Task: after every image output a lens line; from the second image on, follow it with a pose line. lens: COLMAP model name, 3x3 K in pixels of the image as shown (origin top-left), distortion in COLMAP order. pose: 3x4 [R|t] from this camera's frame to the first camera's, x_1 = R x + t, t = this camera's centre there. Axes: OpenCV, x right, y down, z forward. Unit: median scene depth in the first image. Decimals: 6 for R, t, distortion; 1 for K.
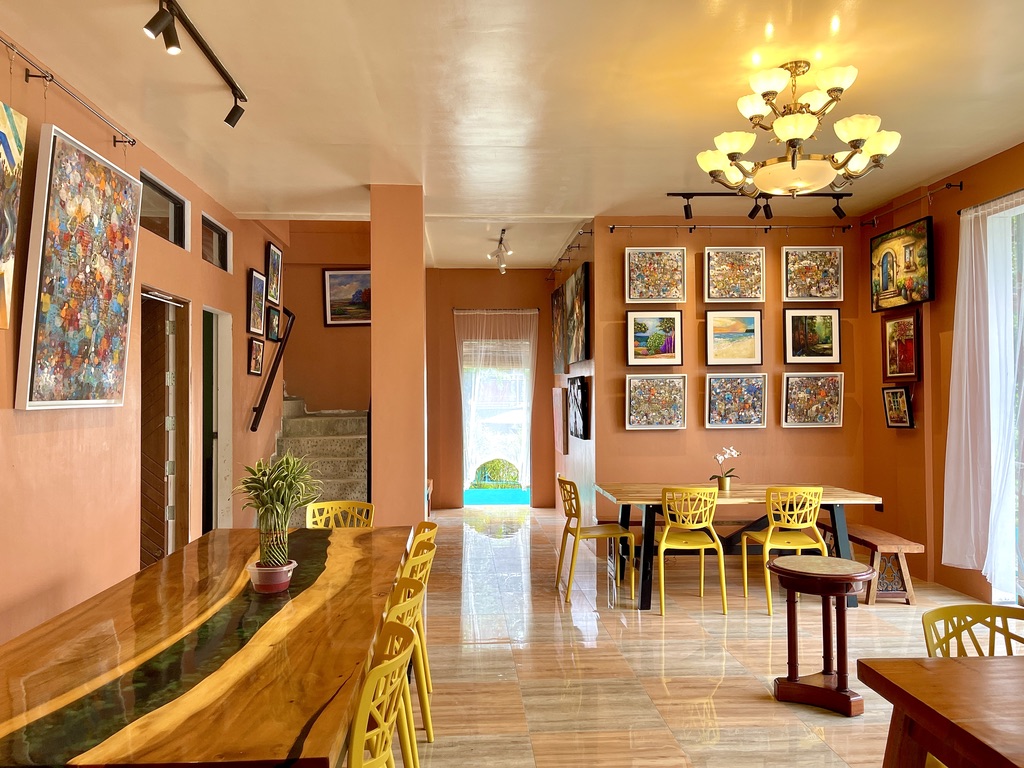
lens RADIAL K [[785.0, 0, 513.5], [0, 785.0, 383.7], [0, 0, 1]] dist [0.040244, -0.056744]
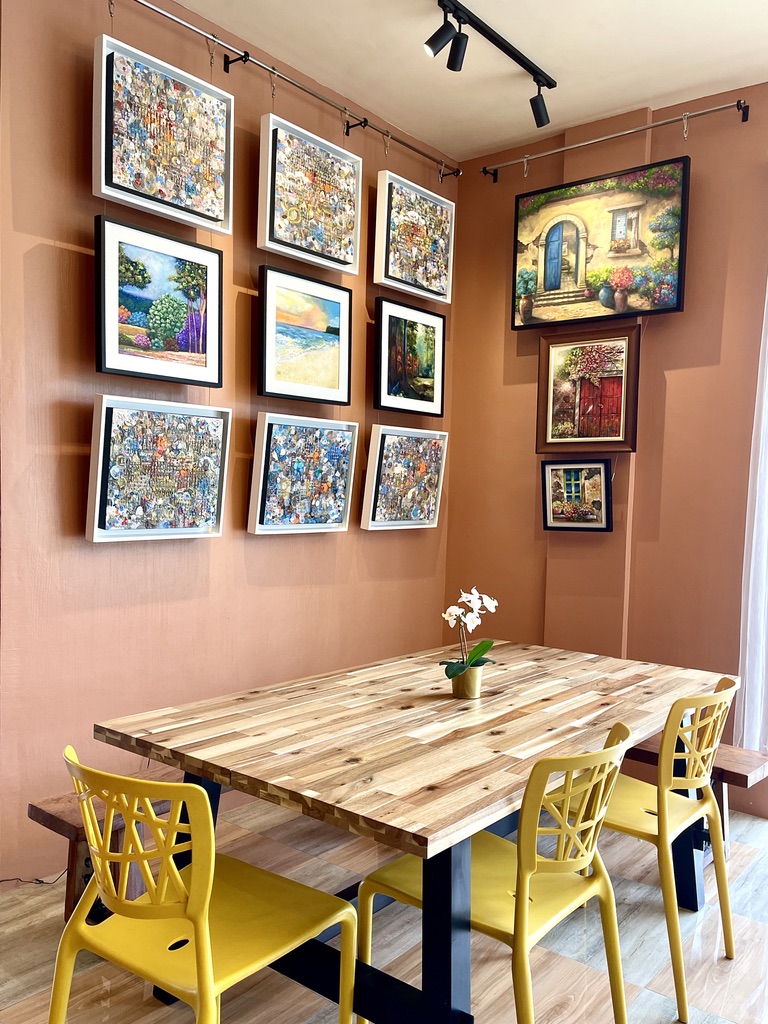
lens RADIAL K [[846.4, 0, 406.7], [0, 846.4, 553.2], [0, 0, 1]] dist [0.009420, 0.012520]
pose [[0.664343, -0.033373, 0.746682, -0.061904], [-0.039409, 0.996049, 0.079581, 0.026023], [-0.746388, -0.082295, 0.660403, 0.635780]]
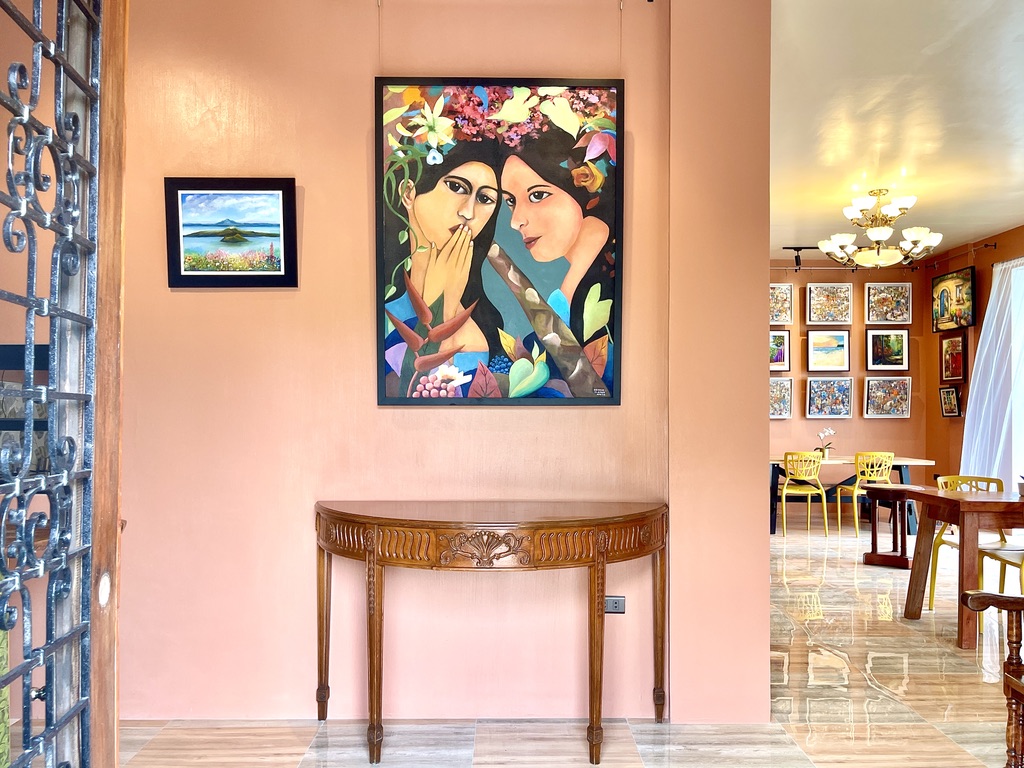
lens RADIAL K [[846.4, 0, 524.3], [0, 846.4, 399.7], [0, 0, 1]] dist [0.009420, 0.012520]
pose [[0.999136, 0.006954, -0.040973, -0.185098], [-0.006698, 0.999957, 0.006375, 0.020019], [0.041015, -0.006095, 0.999140, -0.483160]]
